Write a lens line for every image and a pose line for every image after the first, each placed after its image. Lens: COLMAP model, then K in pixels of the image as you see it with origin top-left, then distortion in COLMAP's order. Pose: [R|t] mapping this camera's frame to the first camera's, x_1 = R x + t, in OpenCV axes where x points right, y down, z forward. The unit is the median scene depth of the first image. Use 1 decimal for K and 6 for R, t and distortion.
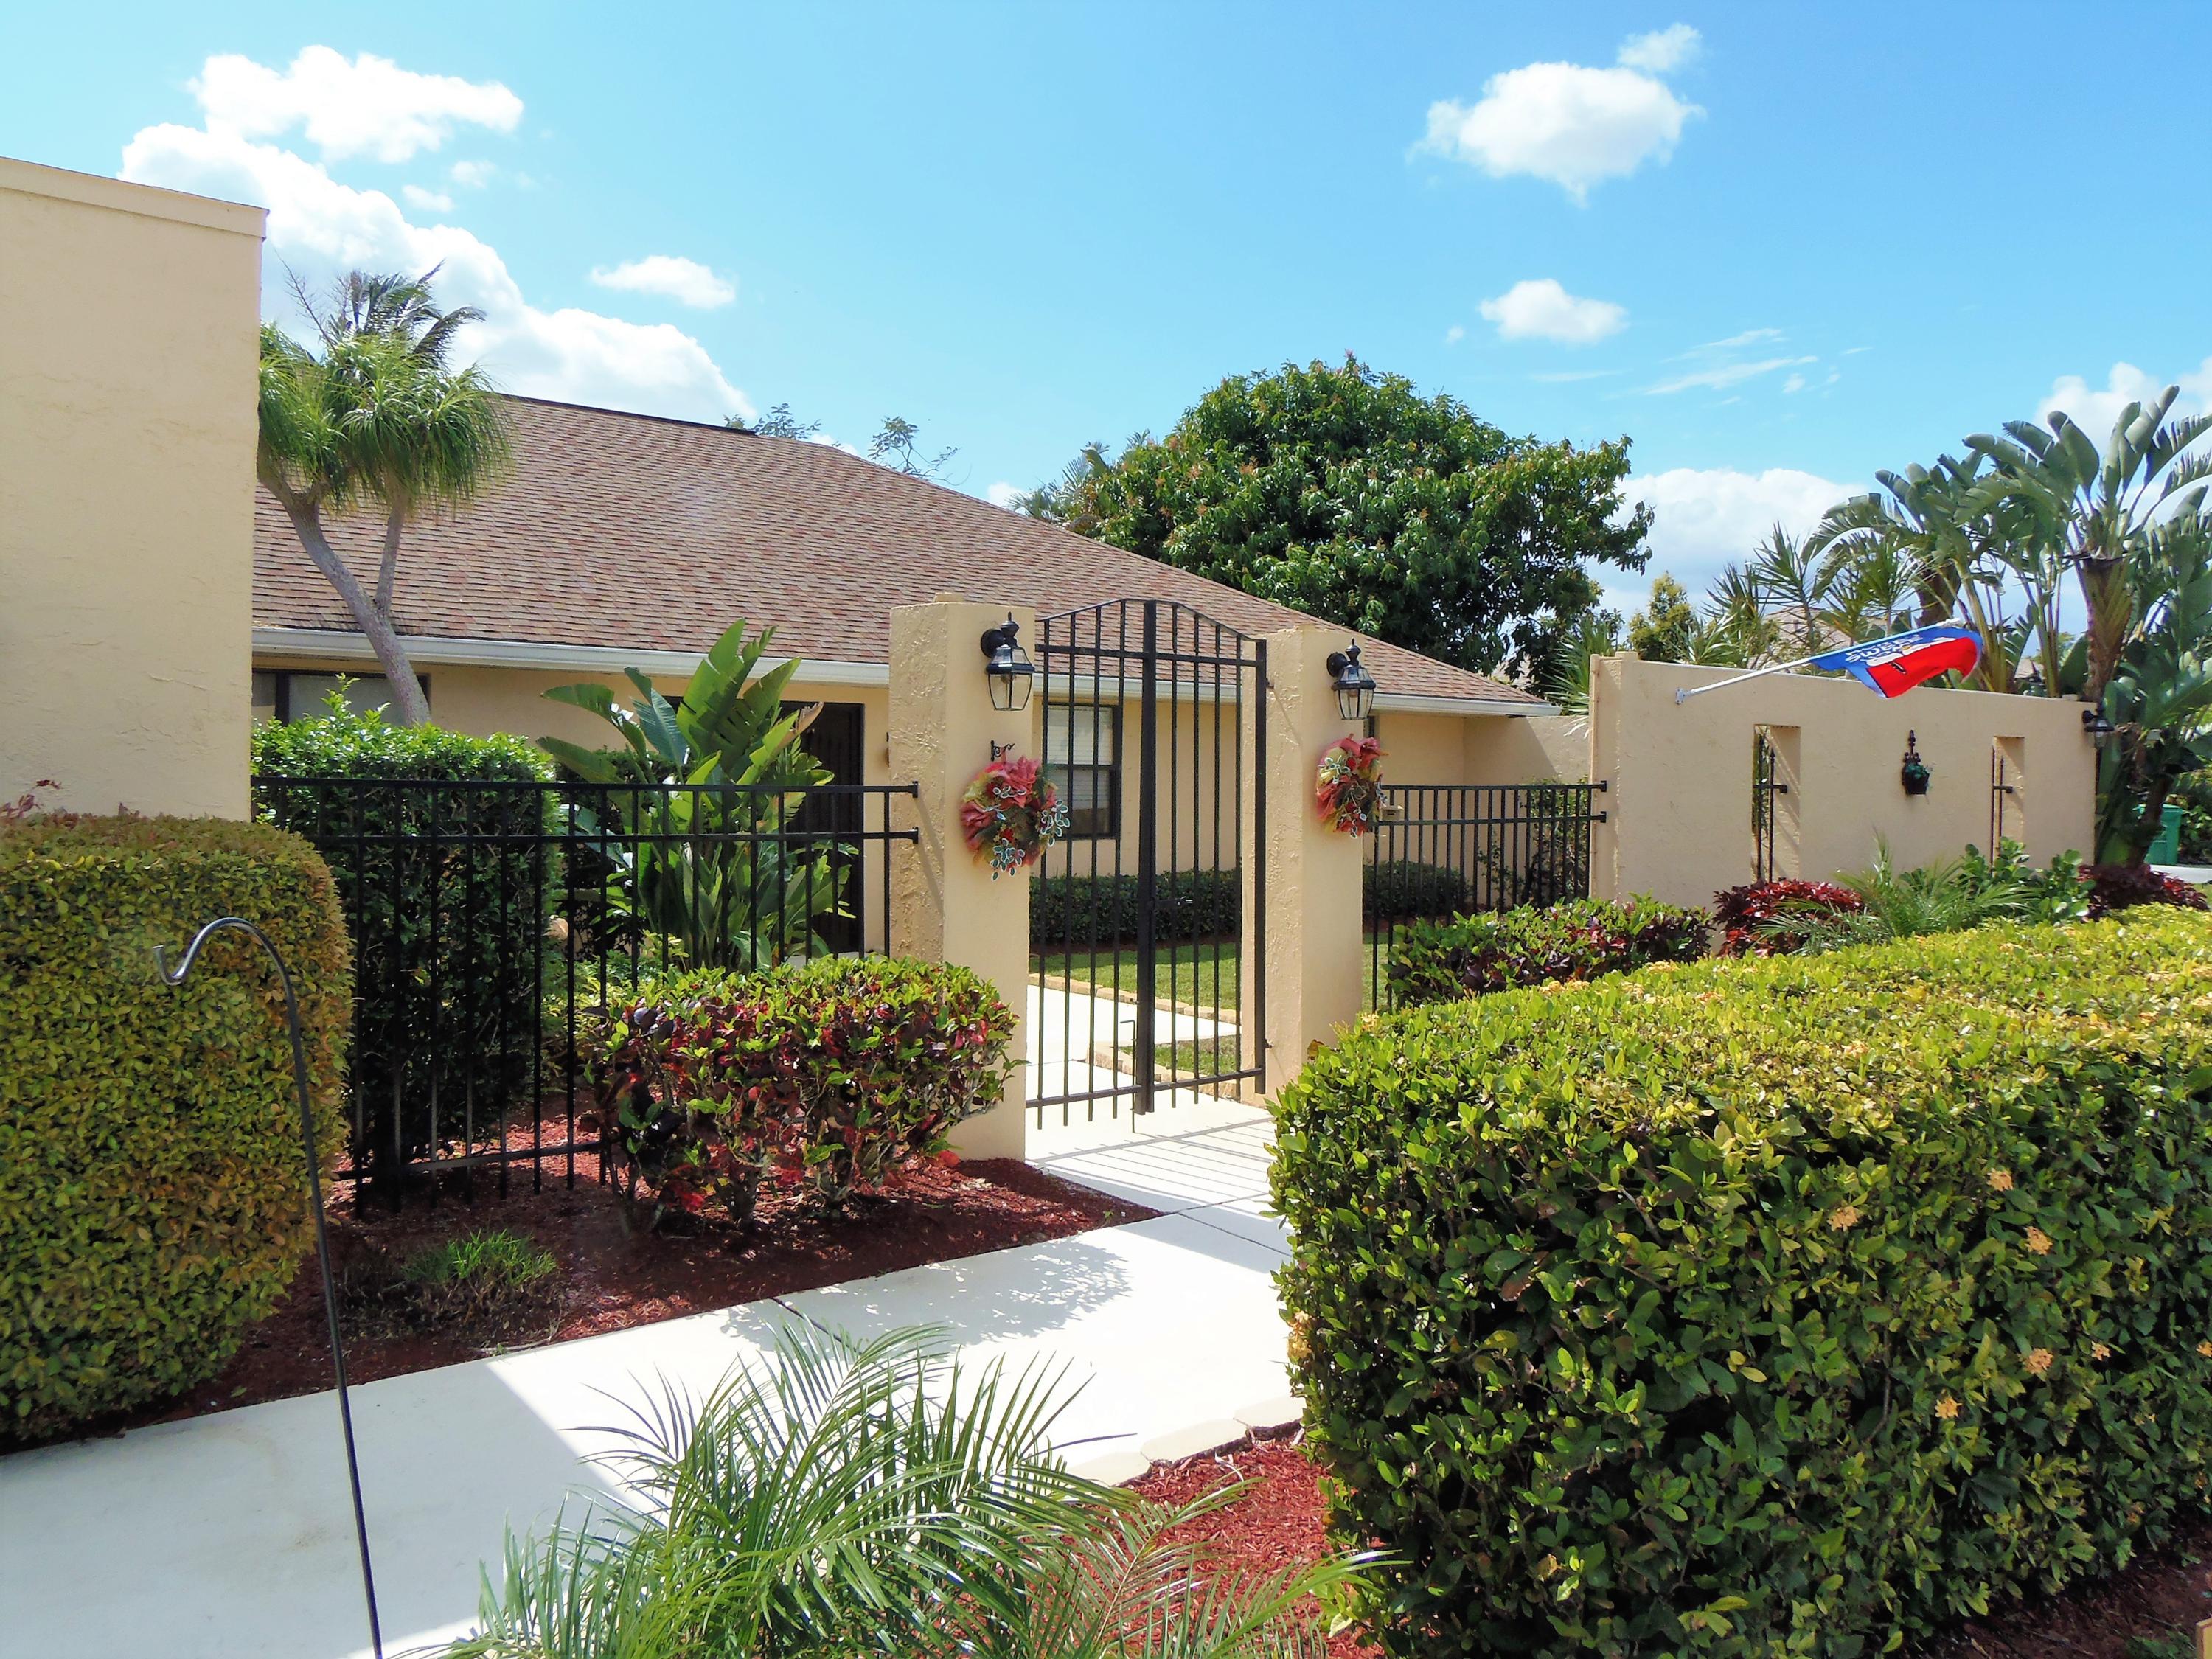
lens RADIAL K [[1603.8, 0, 1084.6], [0, 1603.8, 792.0], [0, 0, 1]] dist [-0.013582, 0.000621]
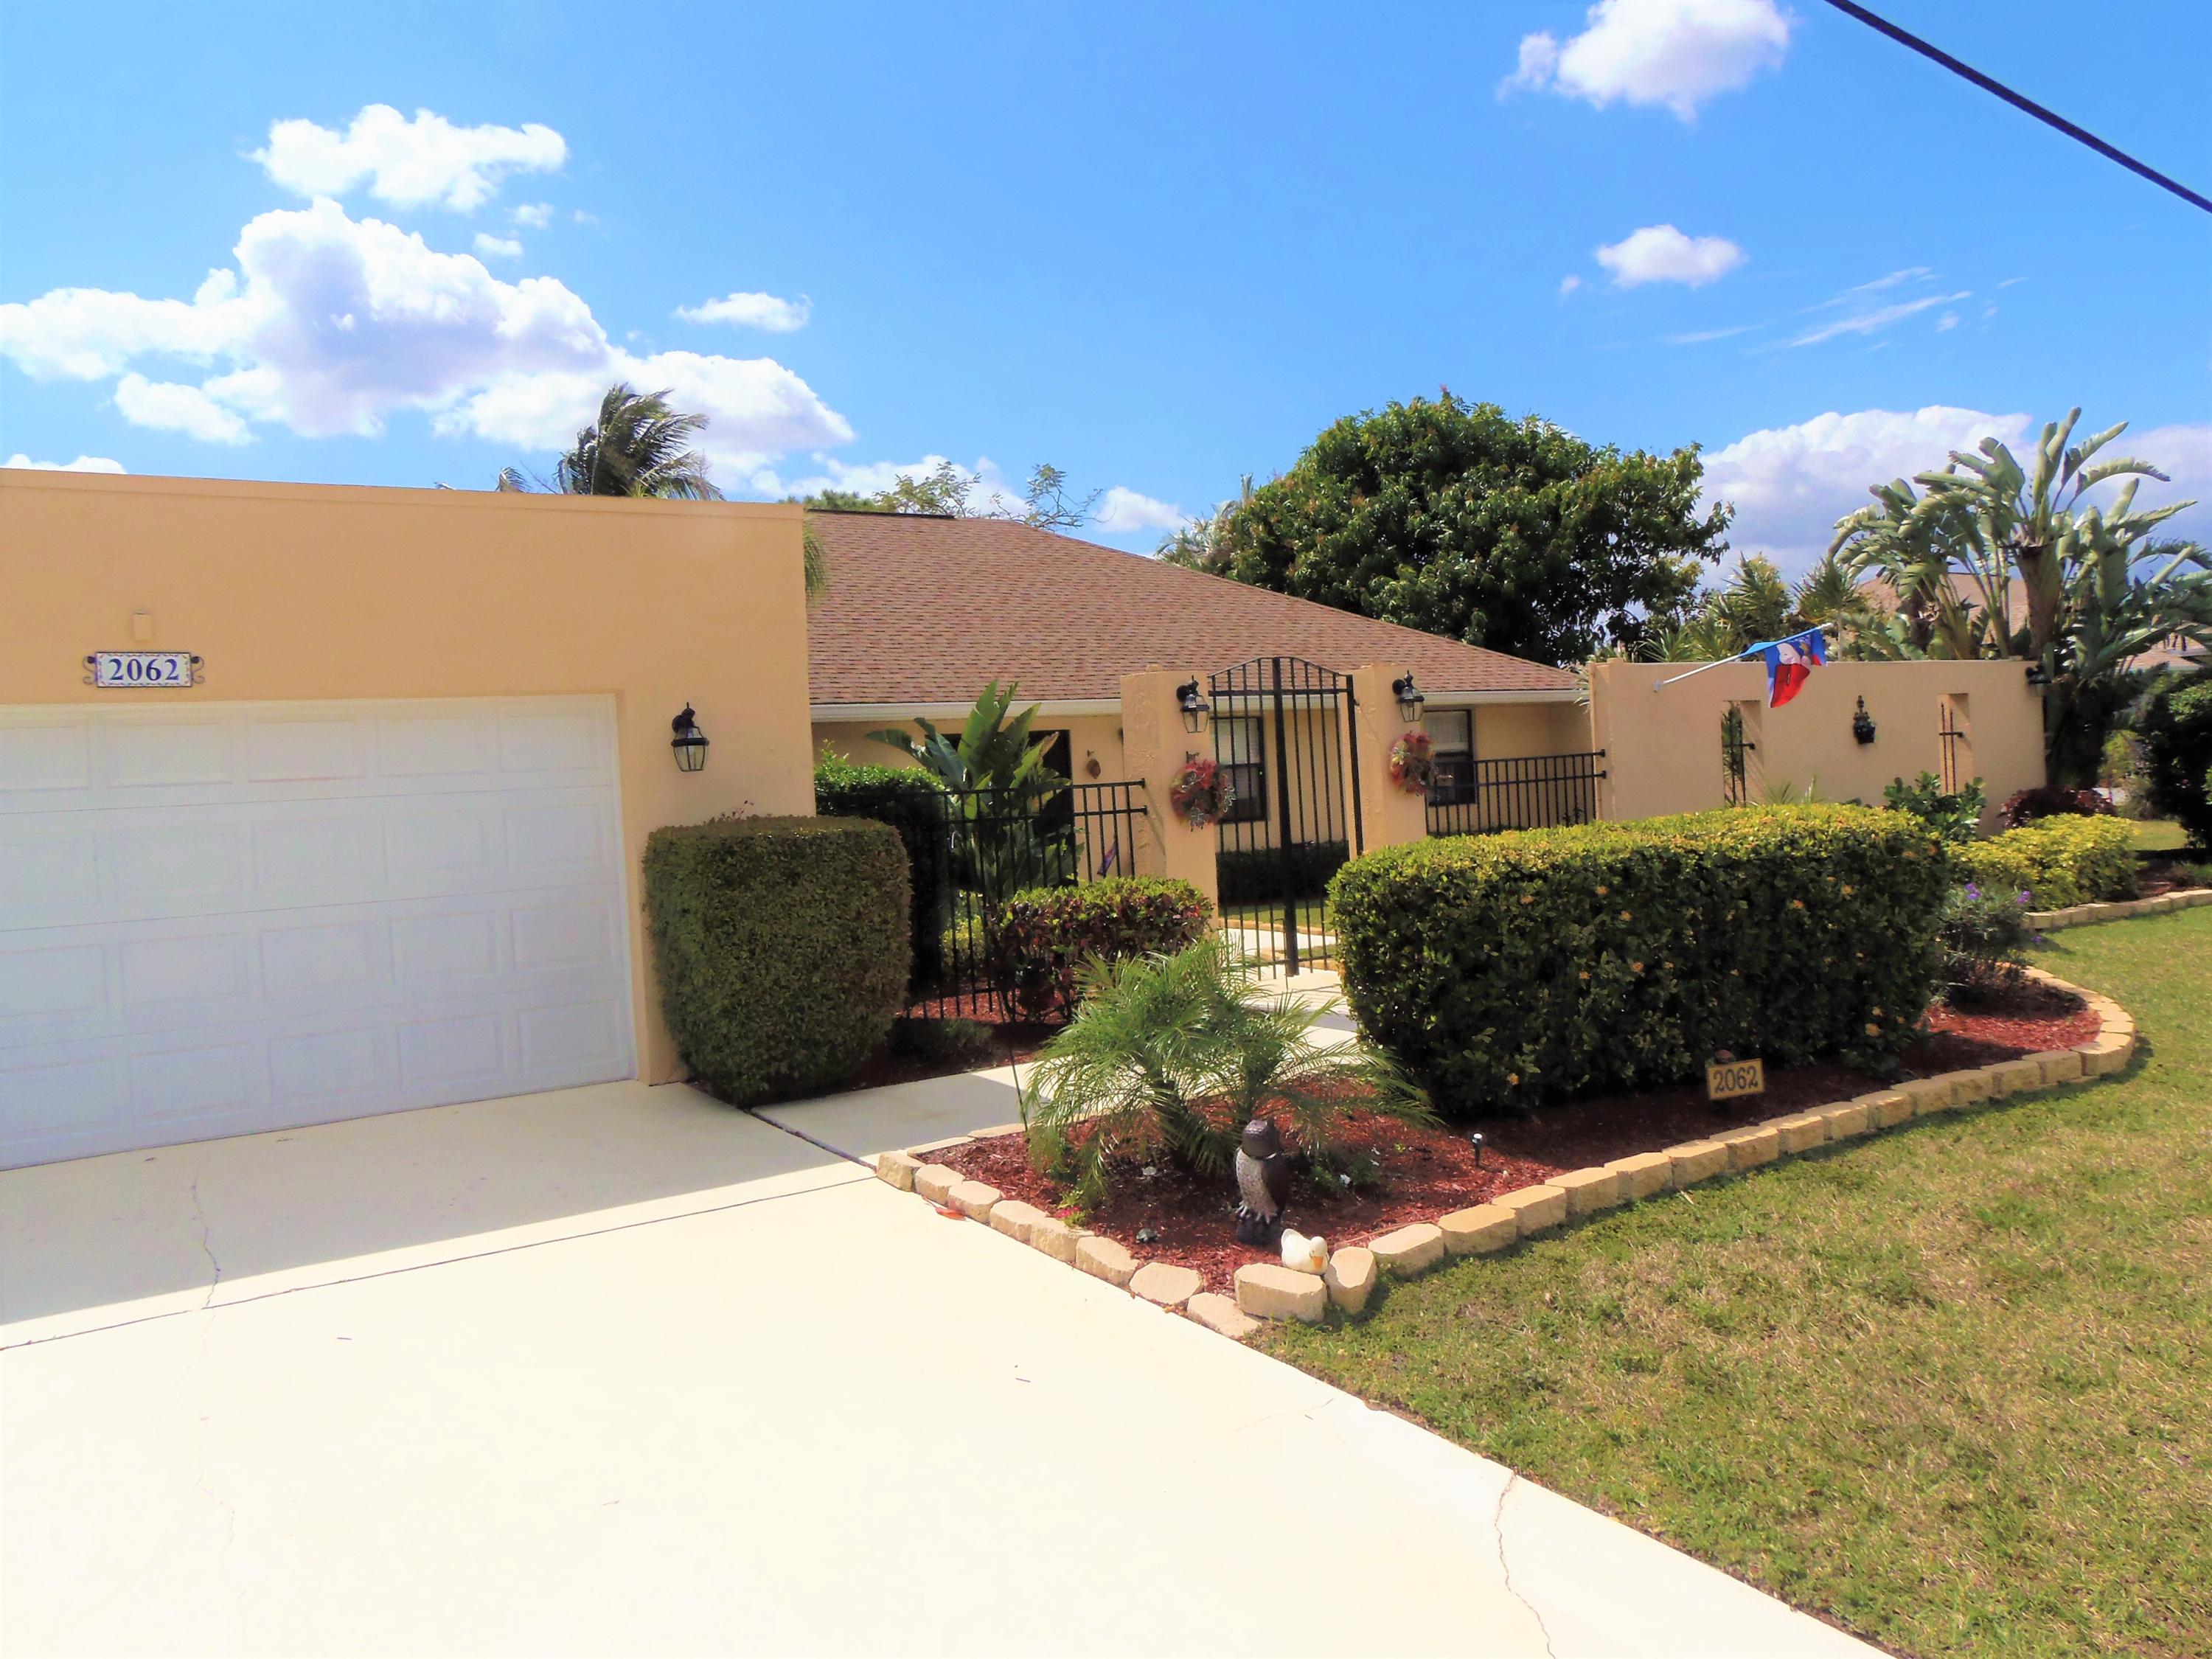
lens RADIAL K [[1586.2, 0, 1106.0], [0, 1586.2, 829.5], [0, 0, 1]] dist [-0.004601, 0.002375]
pose [[0.994483, -0.064677, -0.082584, -0.006084], [0.066252, 0.997667, 0.016473, 0.010858], [0.081326, -0.021854, 0.996448, -0.429554]]
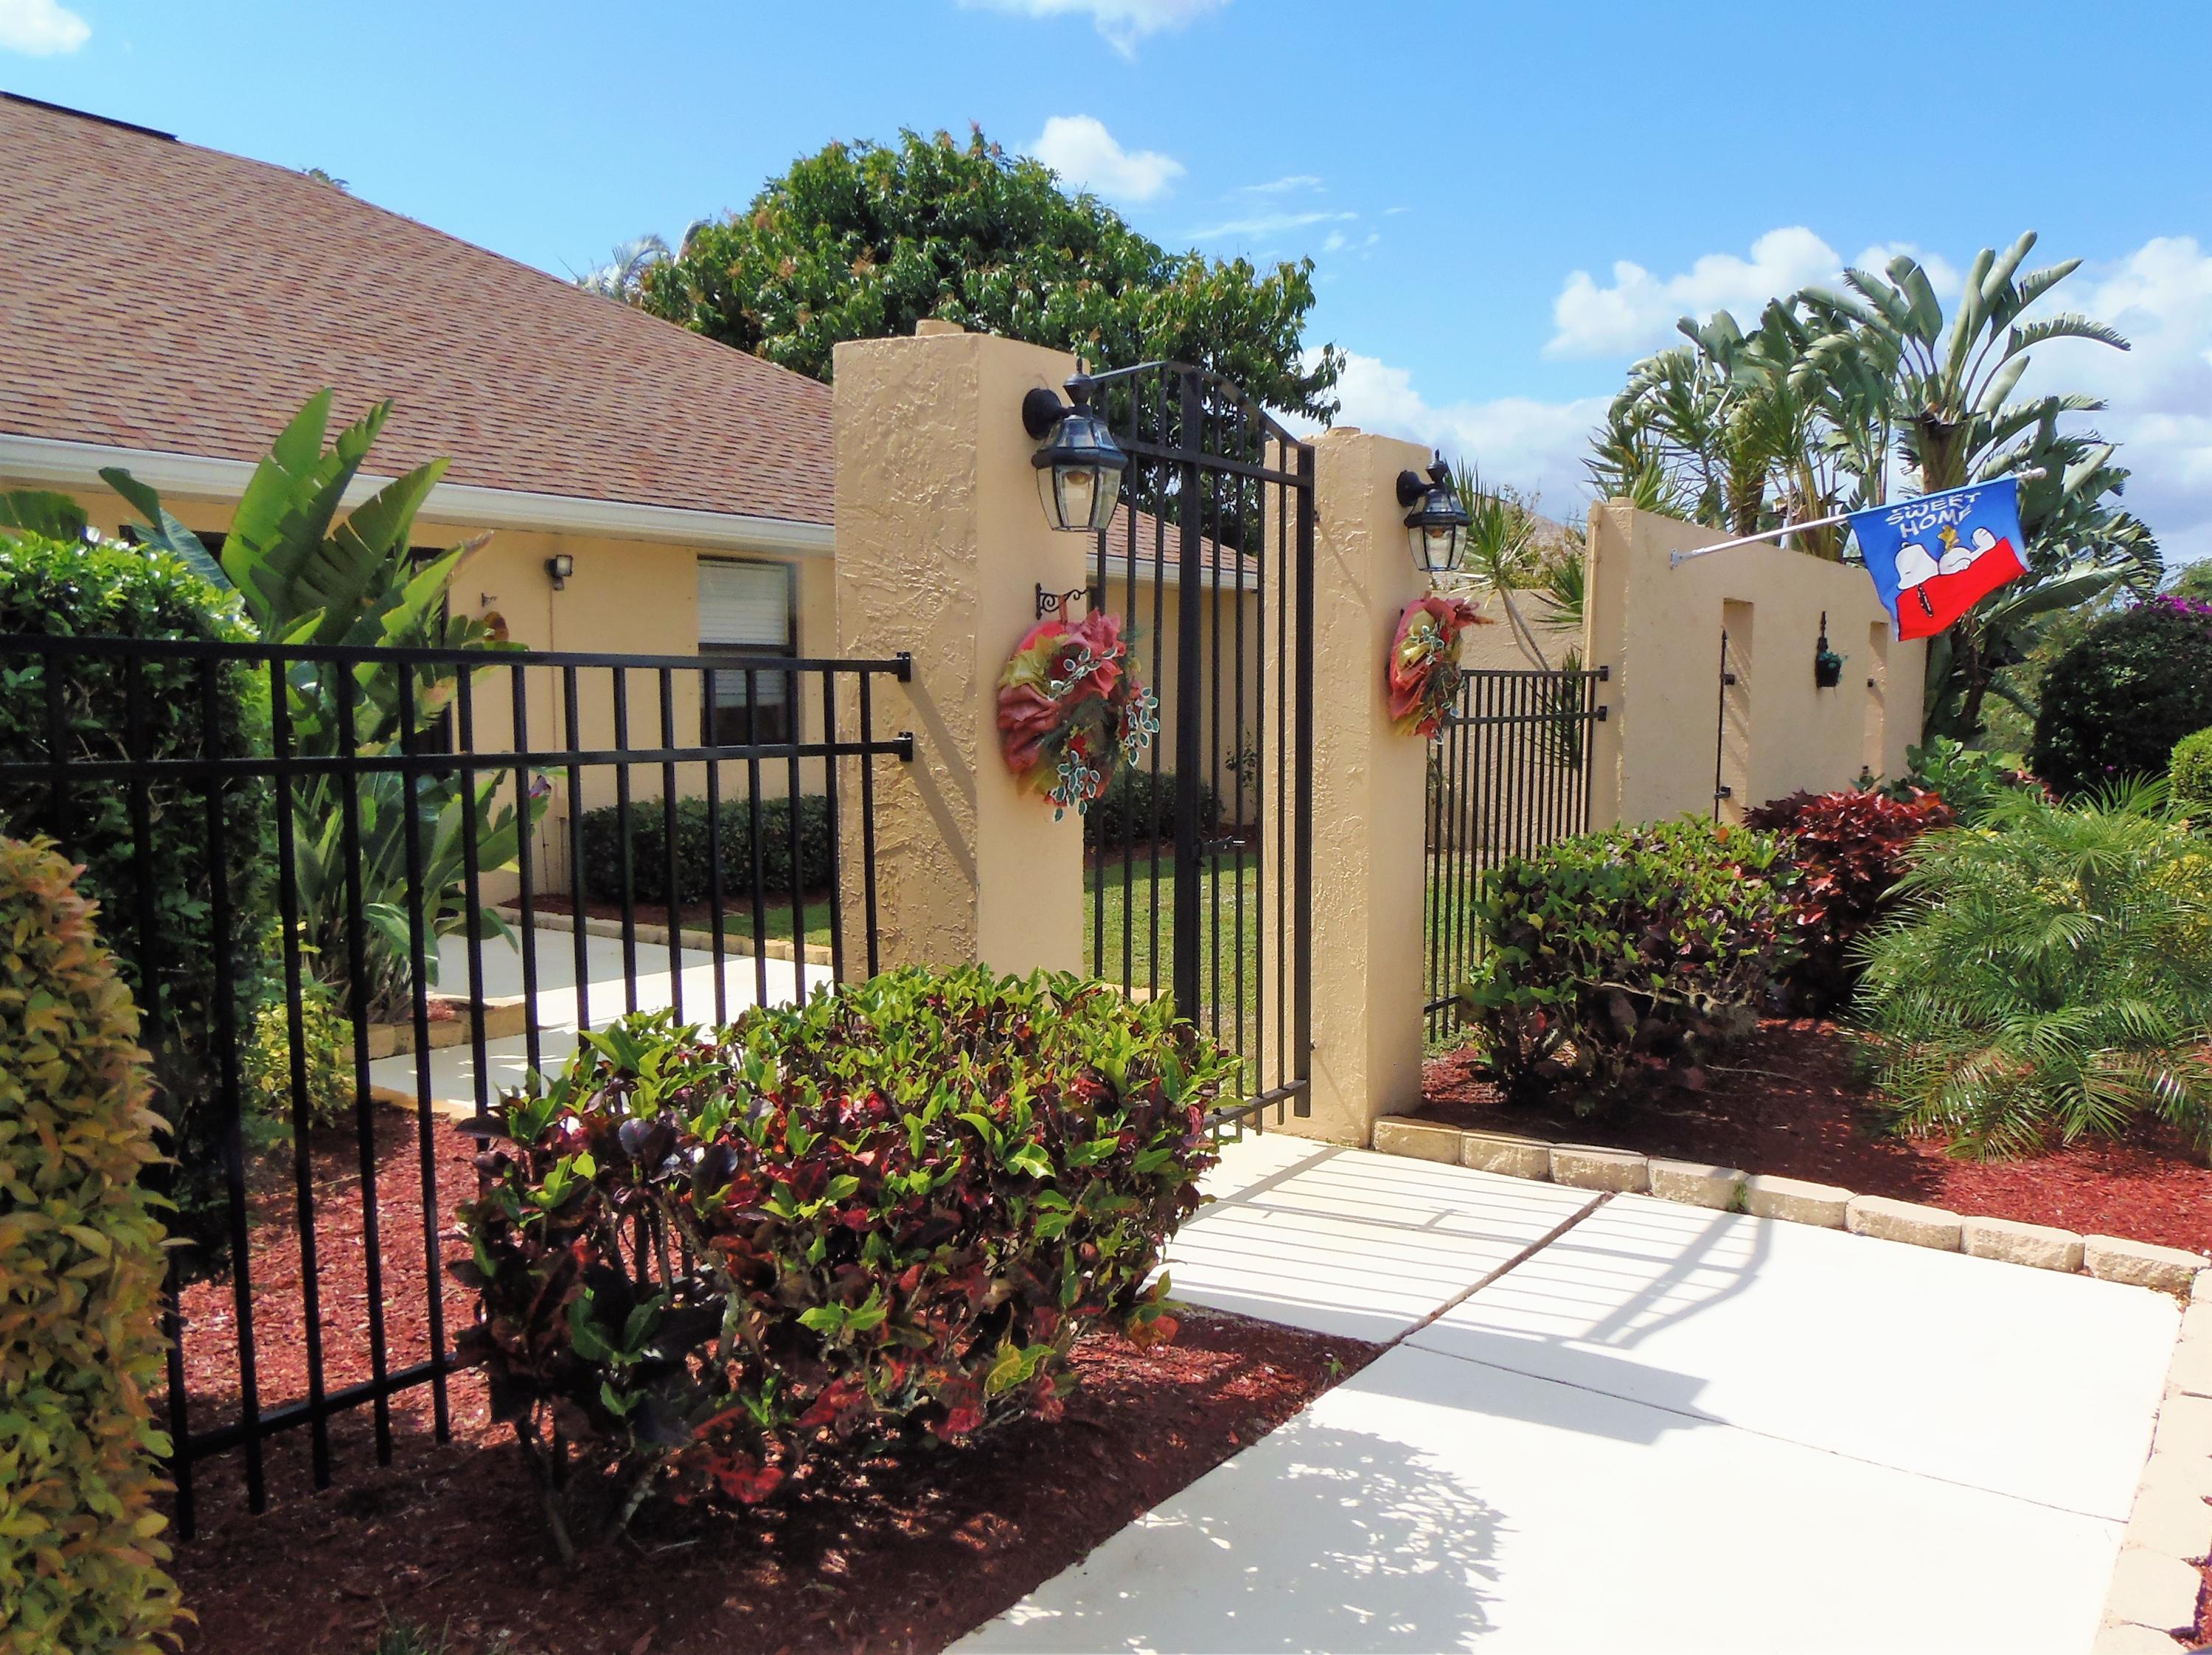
lens RADIAL K [[1850.9, 0, 1258.1], [0, 1850.9, 885.6], [0, 0, 1]] dist [-0.027716, 0.010596]
pose [[0.931119, -0.037740, 0.362759, -0.147711], [-0.000905, 0.994390, 0.105776, 0.003840], [-0.364715, -0.098818, 0.925860, 0.213842]]
